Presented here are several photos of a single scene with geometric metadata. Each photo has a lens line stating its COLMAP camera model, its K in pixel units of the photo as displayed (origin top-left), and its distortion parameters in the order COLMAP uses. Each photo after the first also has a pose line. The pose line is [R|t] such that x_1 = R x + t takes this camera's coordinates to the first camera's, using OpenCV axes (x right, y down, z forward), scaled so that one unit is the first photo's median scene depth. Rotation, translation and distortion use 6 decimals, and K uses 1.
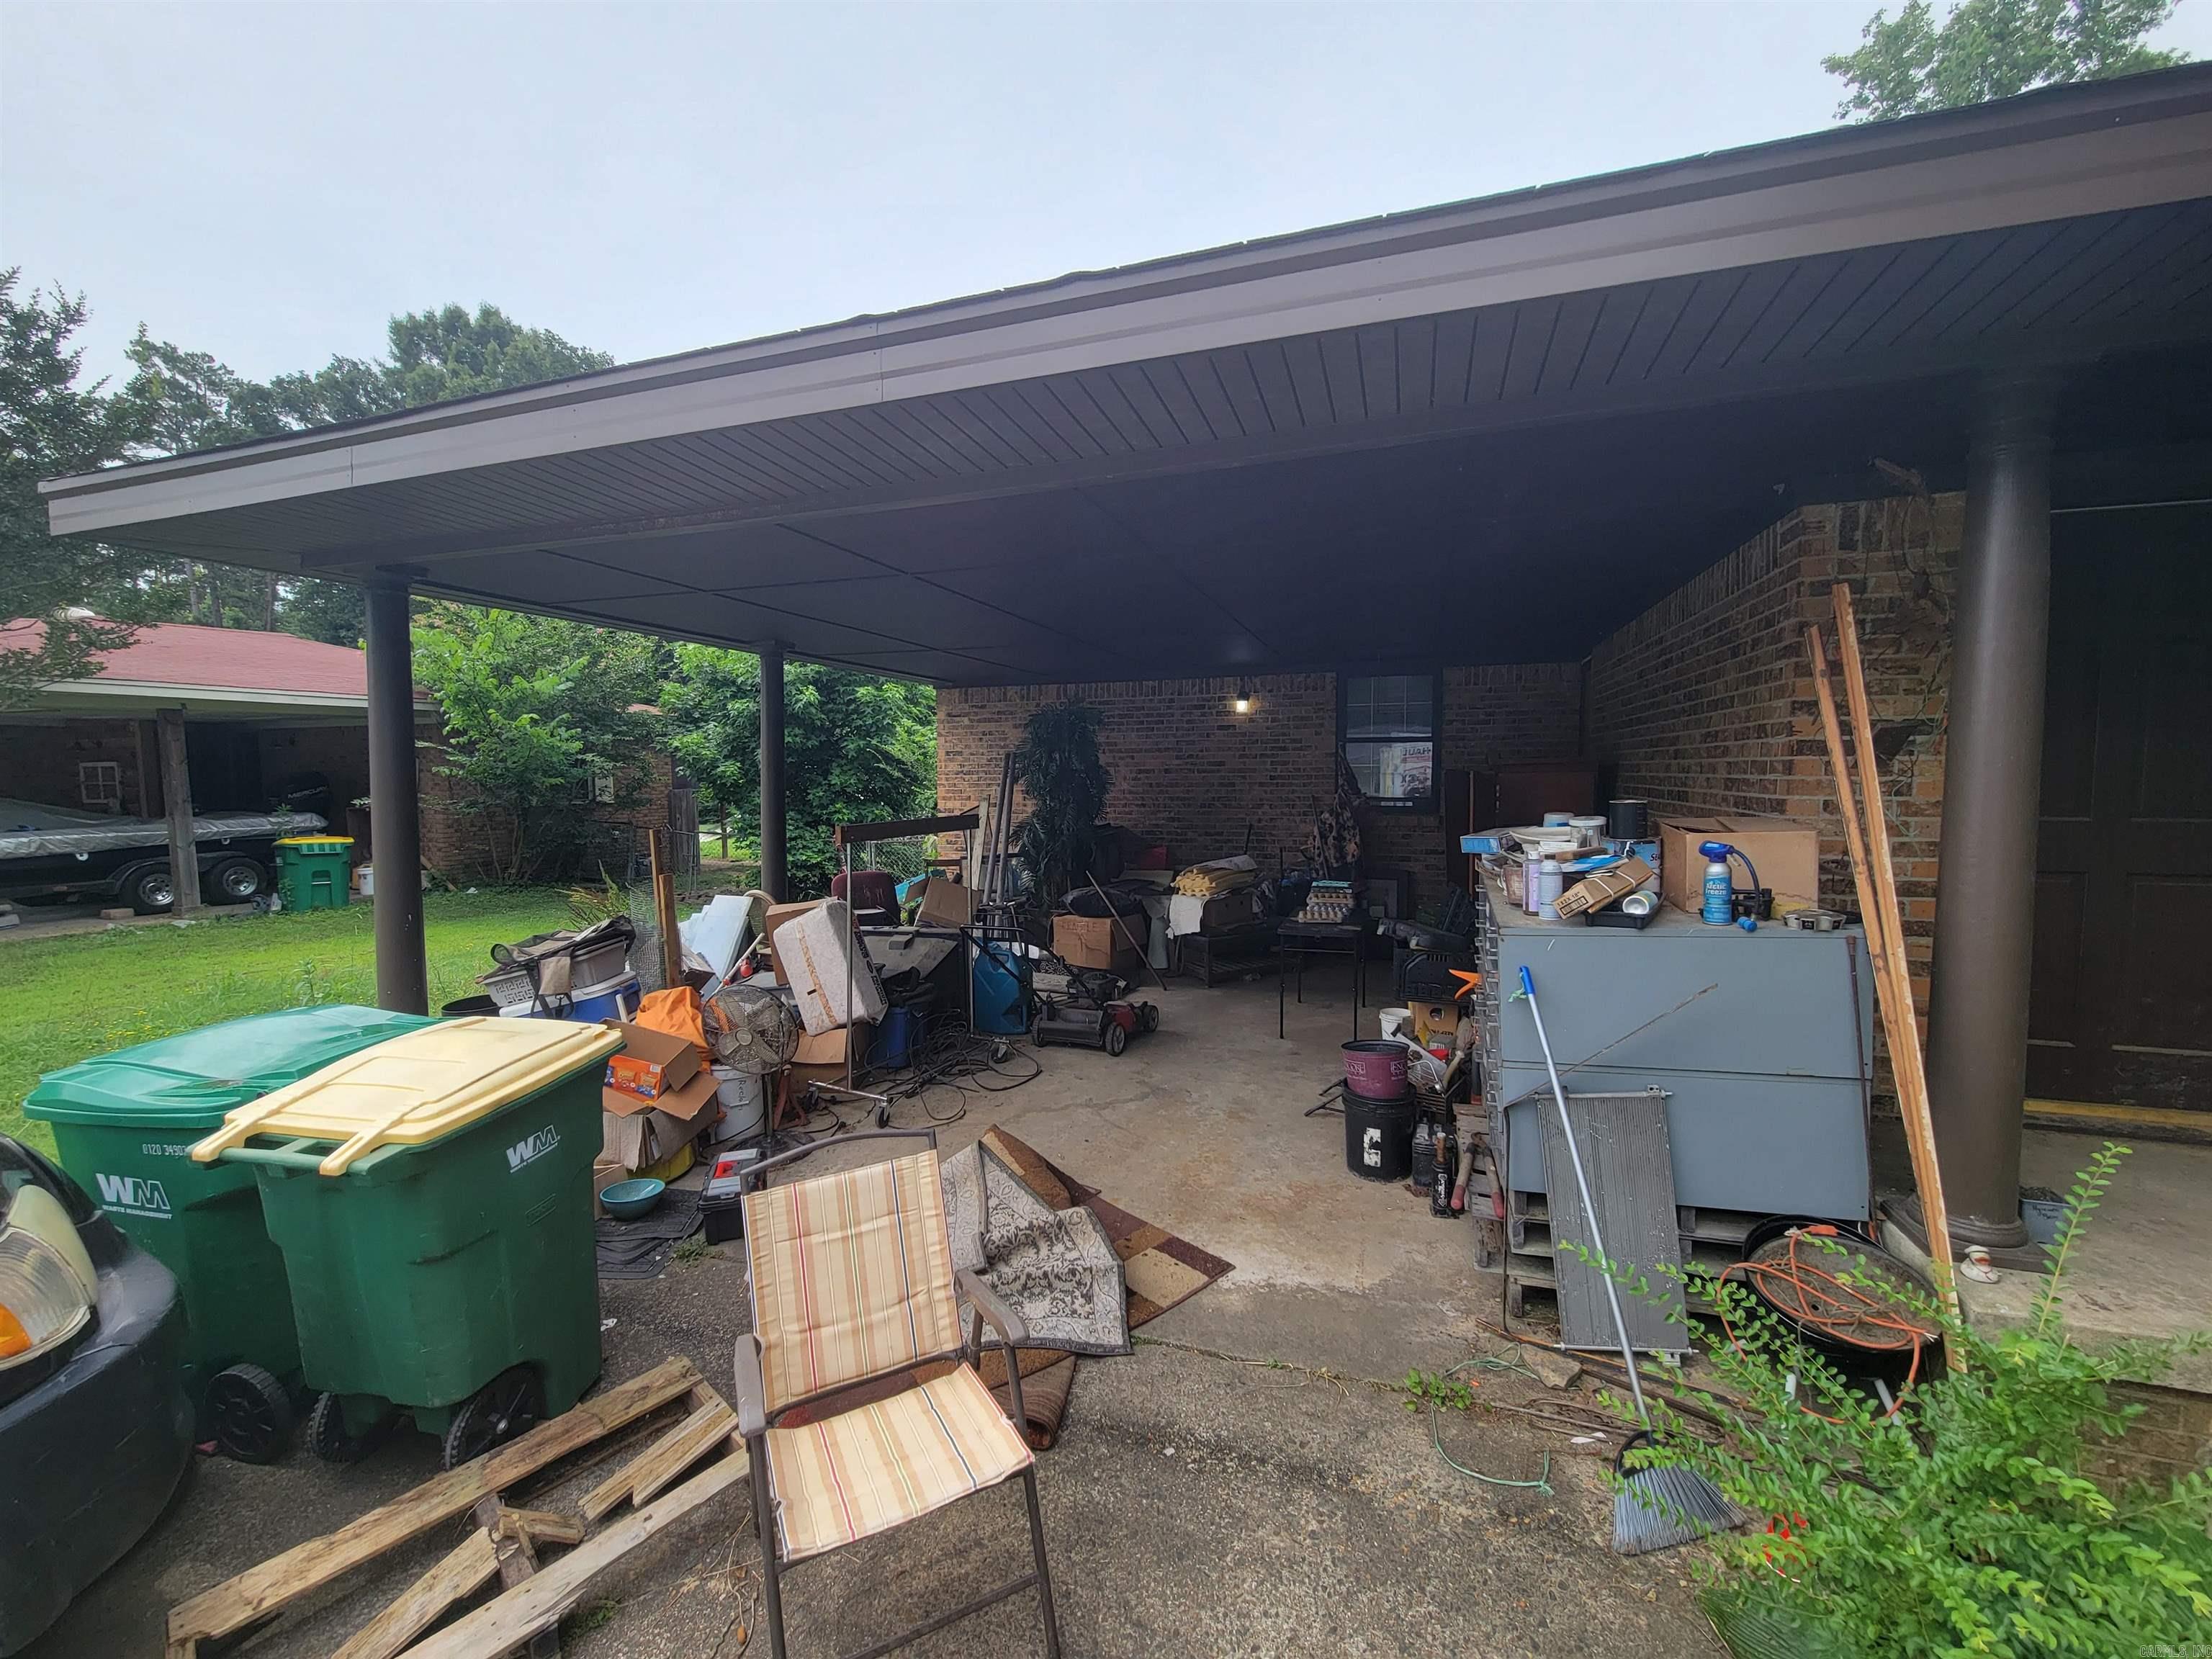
lens RADIAL K [[896.1, 0, 1111.4], [0, 896.1, 823.1], [0, 0, 1]] dist [-0.001062, 0.000108]
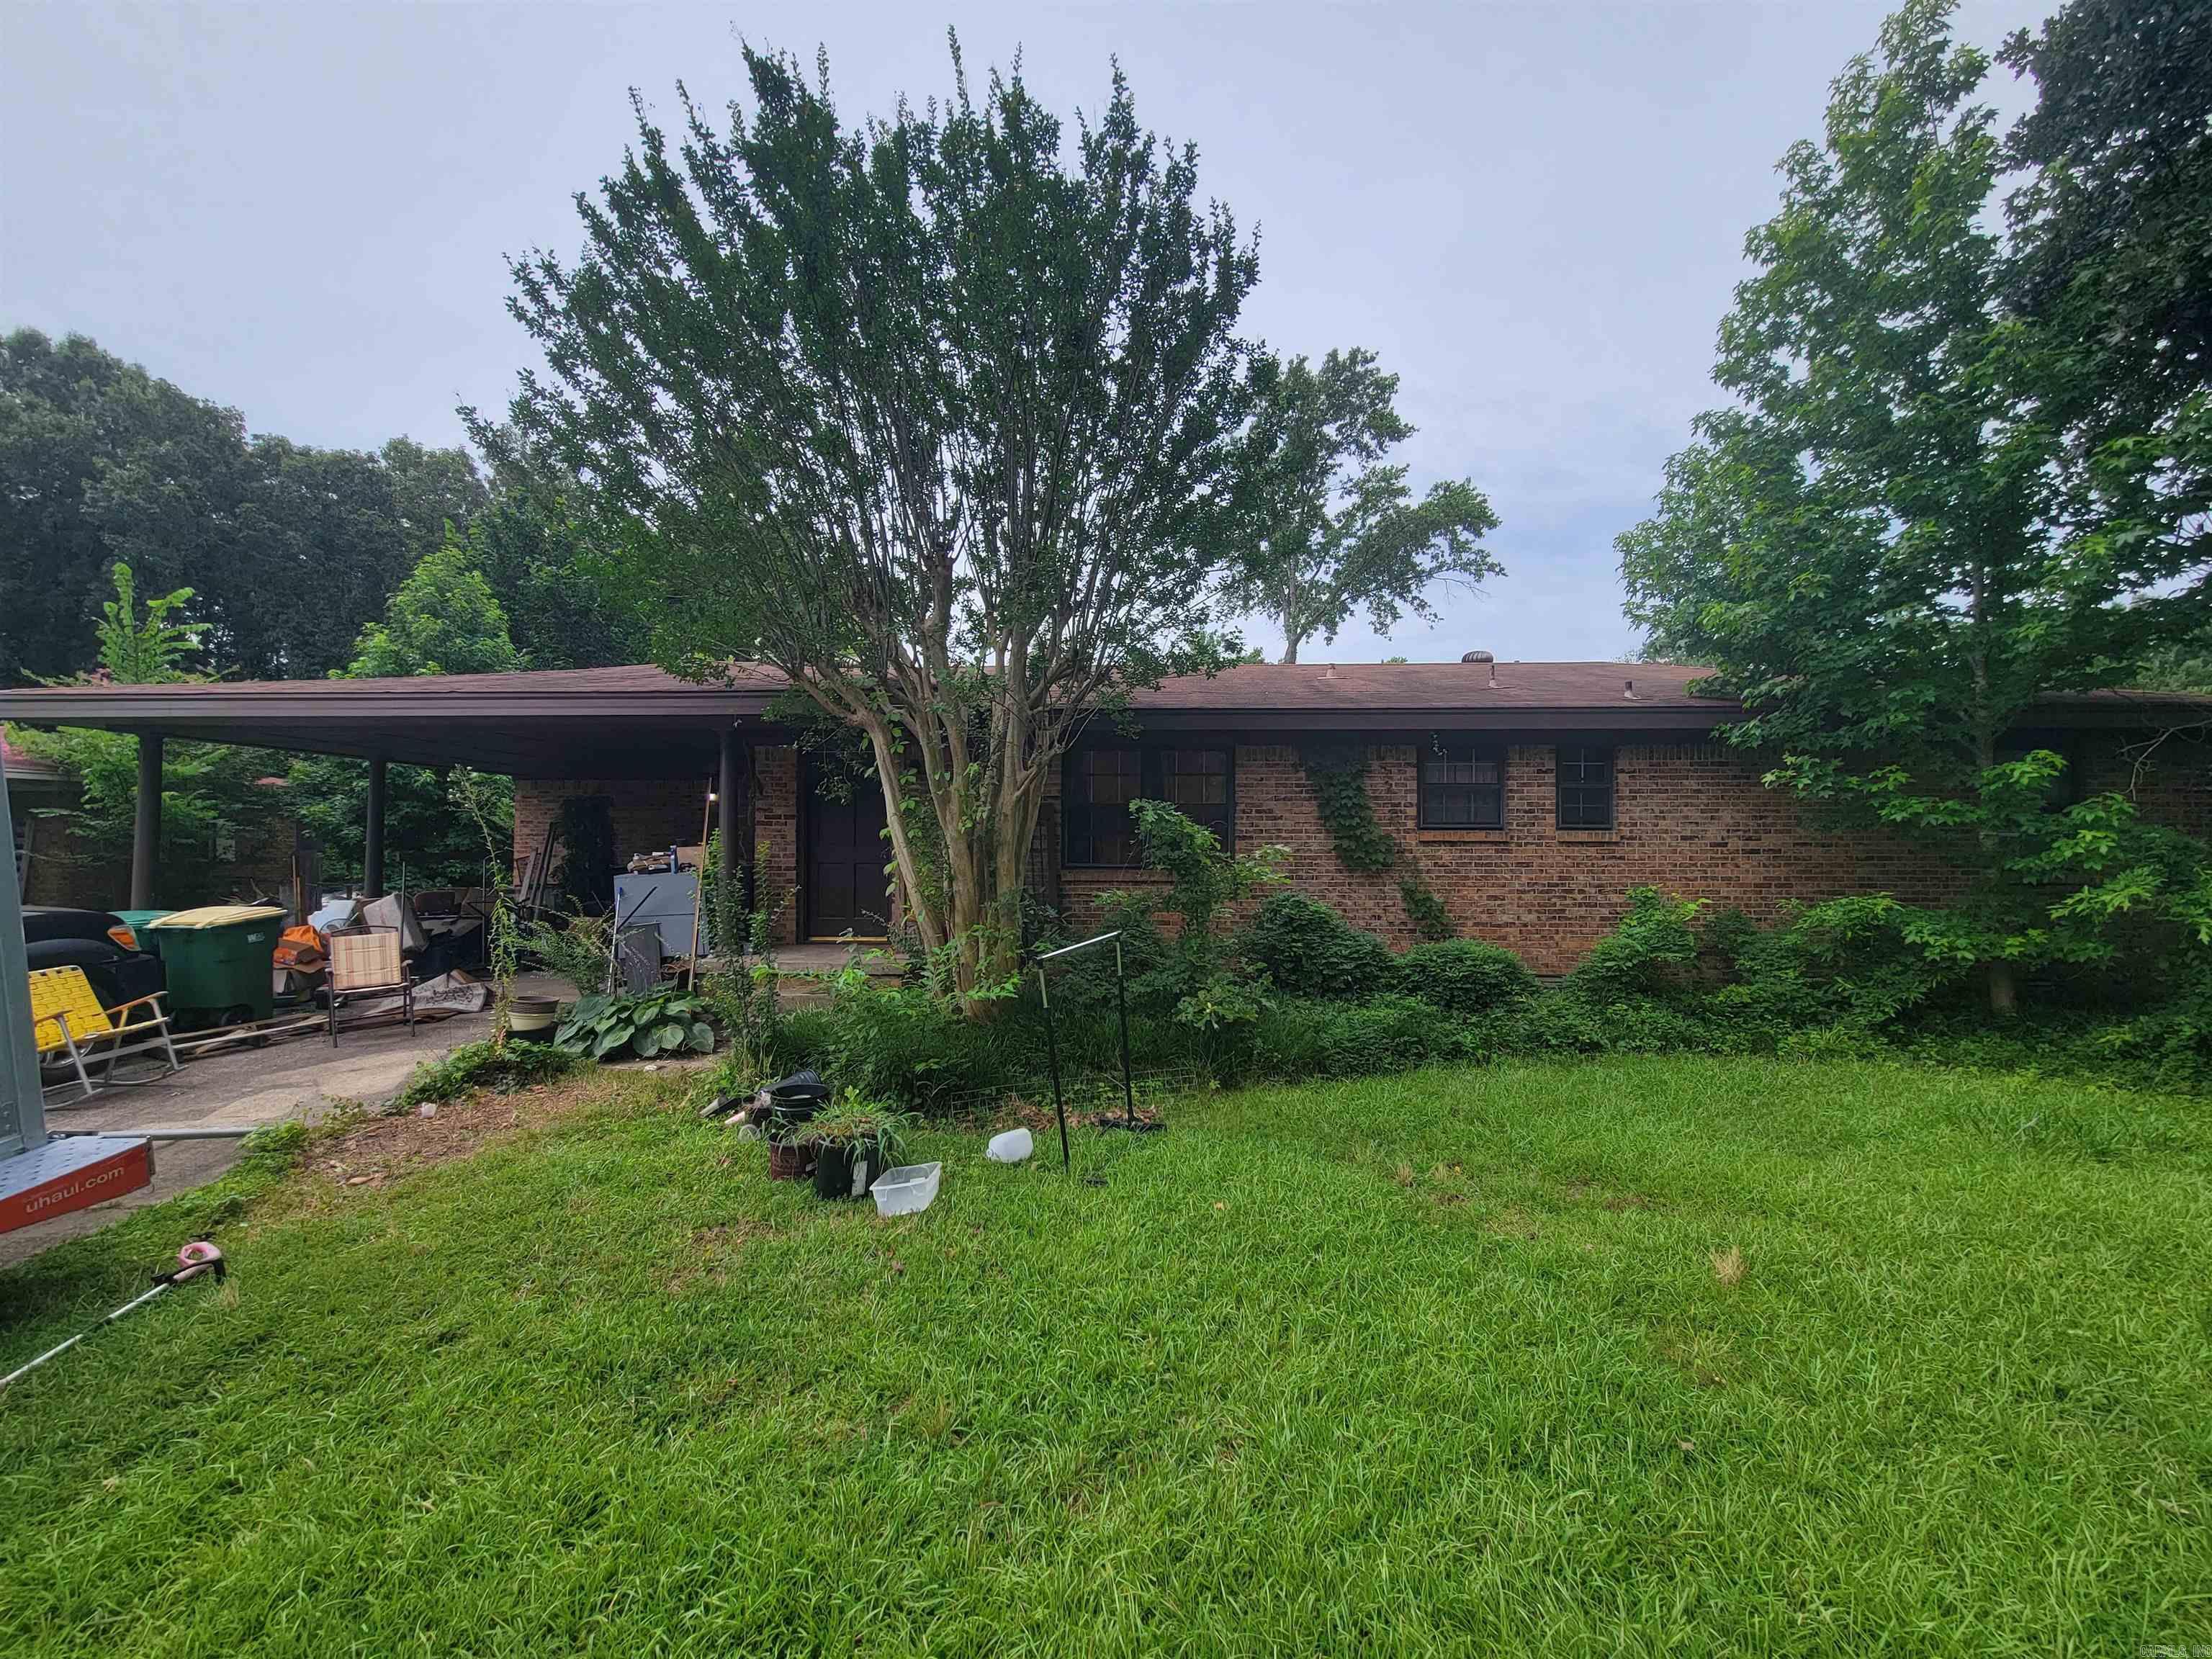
lens RADIAL K [[896.1, 0, 1103.7], [0, 896.1, 832.6], [0, 0, 1]] dist [-0.001062, 0.000108]
pose [[0.960131, 0.009064, 0.279403, 0.306608], [0.010551, 0.997587, -0.068622, 0.049207], [-0.279351, 0.068834, 0.957719, -0.655236]]
